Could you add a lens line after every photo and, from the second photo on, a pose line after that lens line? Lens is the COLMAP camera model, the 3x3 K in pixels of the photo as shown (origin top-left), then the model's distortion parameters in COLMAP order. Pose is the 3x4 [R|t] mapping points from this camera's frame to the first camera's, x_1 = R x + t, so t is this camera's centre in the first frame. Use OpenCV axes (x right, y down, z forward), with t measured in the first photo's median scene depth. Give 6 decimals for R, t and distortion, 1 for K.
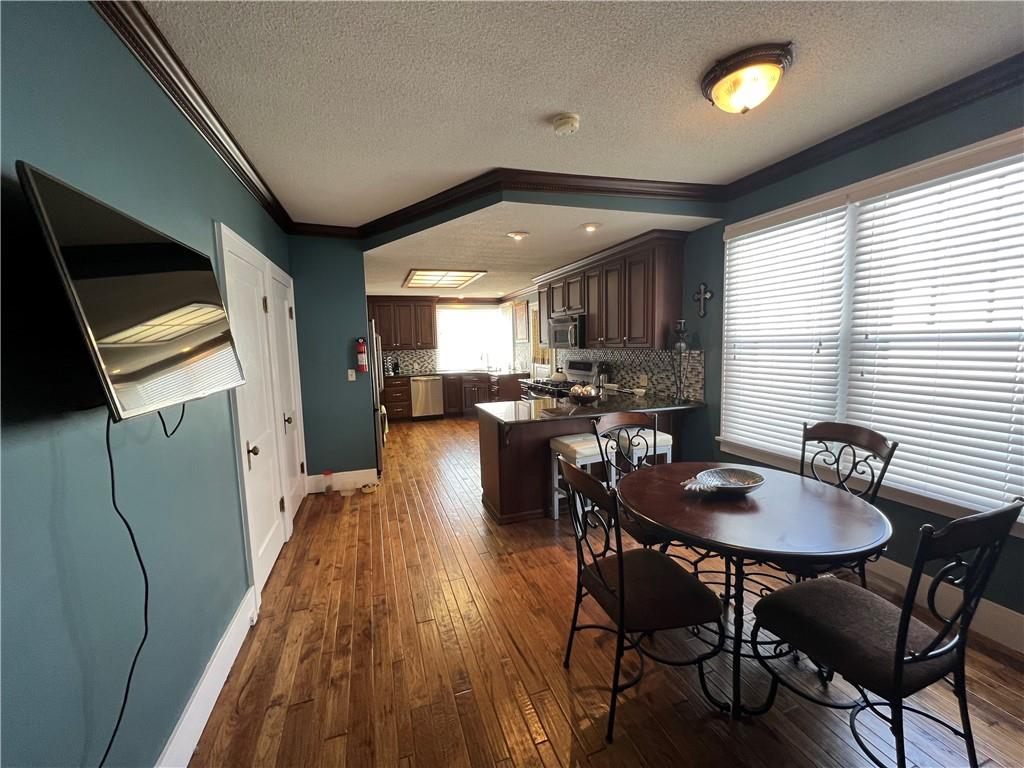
lens RADIAL K [[408.8, 0, 512.0], [0, 408.8, 384.0], [0, 0, 1]] dist [0.000675, 0.000264]
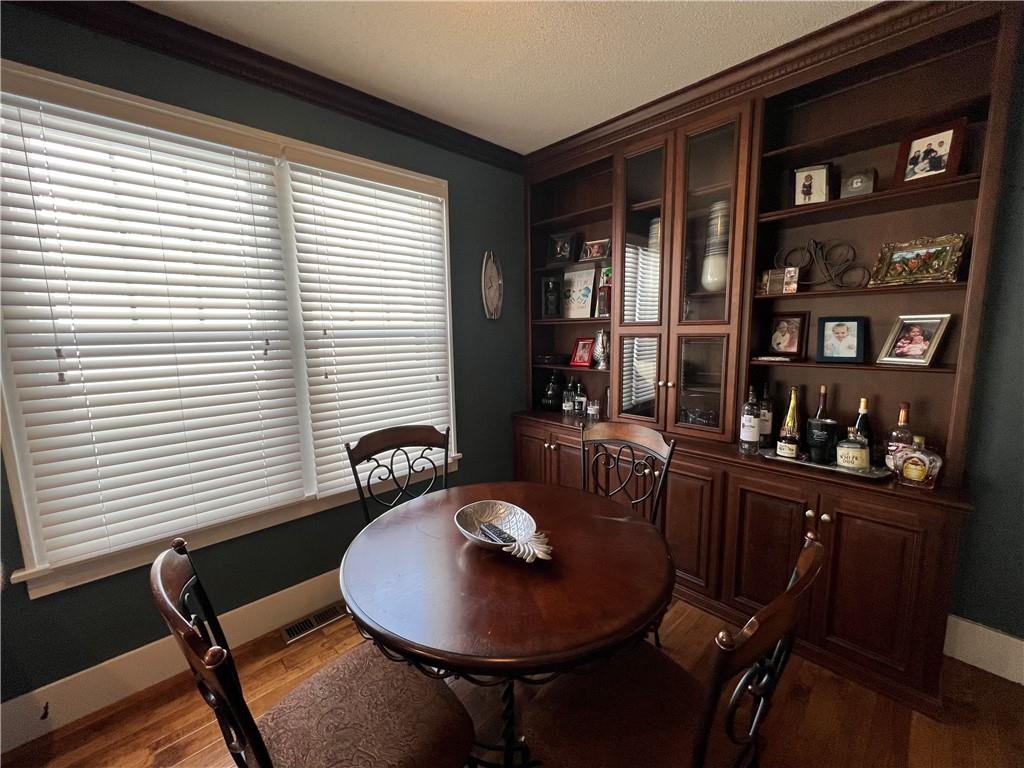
lens RADIAL K [[408.8, 0, 512.0], [0, 408.8, 384.0], [0, 0, 1]] dist [0.000675, 0.000264]
pose [[-0.417049, -0.087954, 0.904618, -0.089291], [0.117471, 0.981742, 0.149609, -0.091321], [-0.901261, 0.168661, -0.399102, 1.010188]]
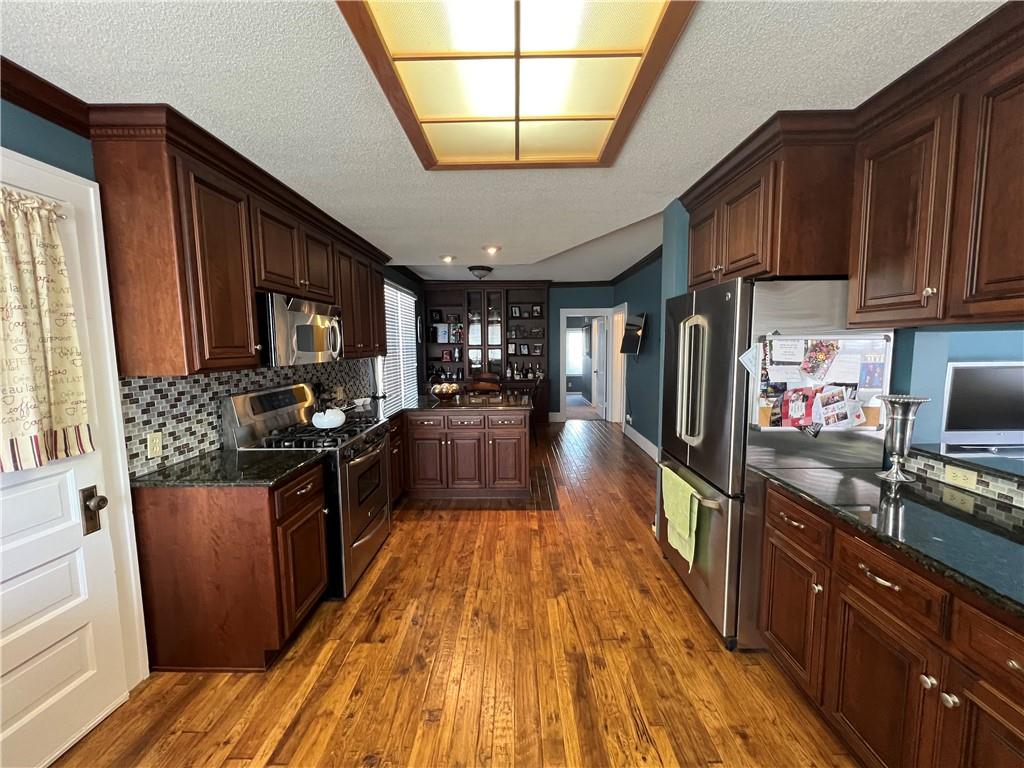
lens RADIAL K [[408.8, 0, 512.0], [0, 408.8, 384.0], [0, 0, 1]] dist [0.000675, 0.000264]
pose [[-0.935684, 0.005536, 0.352795, -0.272901], [0.072715, 0.981439, 0.177455, -0.155409], [-0.345264, 0.191695, -0.918720, 1.684025]]
